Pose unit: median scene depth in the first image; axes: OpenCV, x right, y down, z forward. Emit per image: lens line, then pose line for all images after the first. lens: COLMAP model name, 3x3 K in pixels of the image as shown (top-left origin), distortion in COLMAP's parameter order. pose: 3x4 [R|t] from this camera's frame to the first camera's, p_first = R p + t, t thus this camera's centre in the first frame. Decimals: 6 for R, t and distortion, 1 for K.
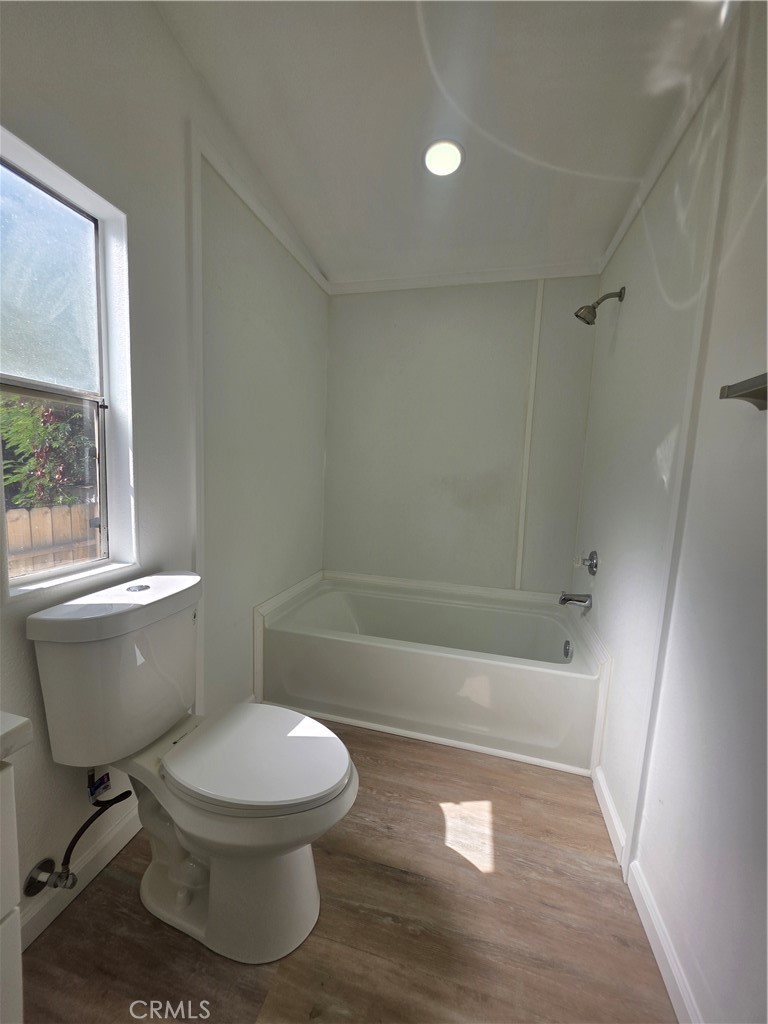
lens RADIAL K [[409.3, 0, 373.4], [0, 409.3, 512.9], [0, 0, 1]] dist [0.002060, 0.000626]
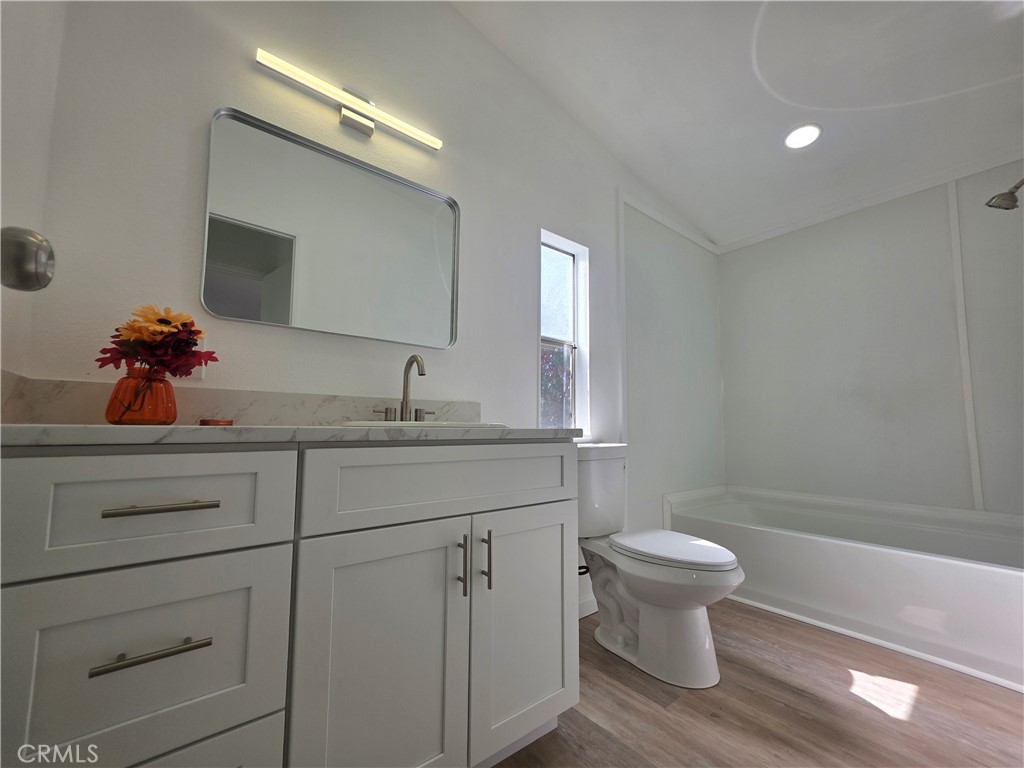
lens RADIAL K [[412.0, 0, 512.1], [0, 412.0, 394.1], [0, 0, 1]] dist [0.004260, 0.001014]
pose [[0.811257, -0.079305, -0.579287, 0.153773], [-0.042913, 0.980011, -0.194261, 0.301278], [0.583113, 0.182454, 0.791637, -0.556175]]
